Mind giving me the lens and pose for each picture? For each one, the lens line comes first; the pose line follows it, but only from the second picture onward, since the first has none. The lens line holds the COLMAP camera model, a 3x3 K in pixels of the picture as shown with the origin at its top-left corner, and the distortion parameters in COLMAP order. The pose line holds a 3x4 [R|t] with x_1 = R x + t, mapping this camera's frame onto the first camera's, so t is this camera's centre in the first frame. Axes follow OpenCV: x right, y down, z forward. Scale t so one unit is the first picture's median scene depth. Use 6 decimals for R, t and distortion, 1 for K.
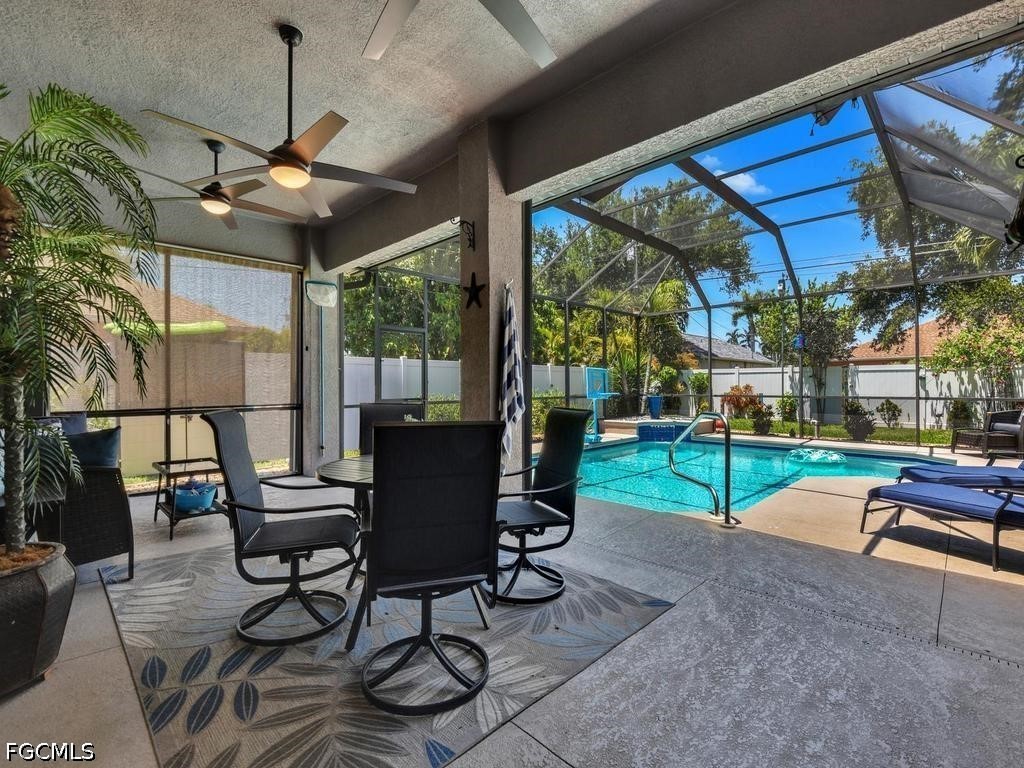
lens RADIAL K [[460.0, 0, 512.4], [0, 460.0, 385.9], [0, 0, 1]] dist [-0.024196, -0.000183]
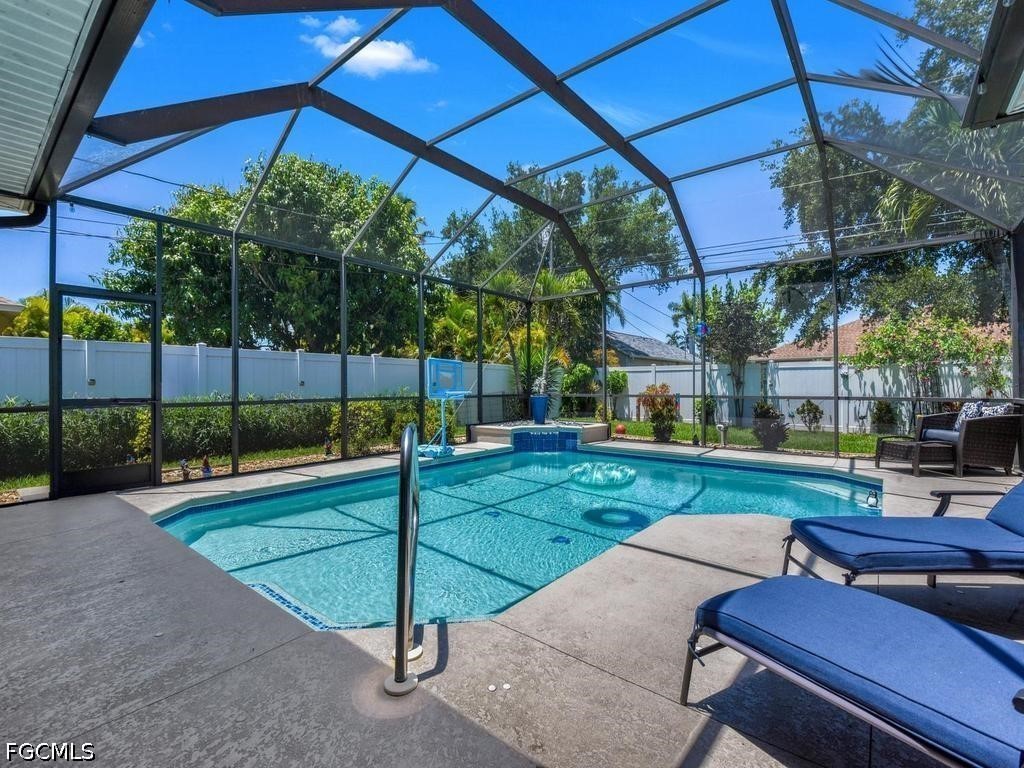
lens RADIAL K [[466.1, 0, 512.6], [0, 466.1, 383.2], [0, 0, 1]] dist [0.014081, -0.020988]
pose [[0.993621, 0.002452, 0.112747, 0.138120], [-0.001556, 0.999966, -0.008037, 0.005182], [-0.112763, 0.007811, 0.993591, 0.141482]]
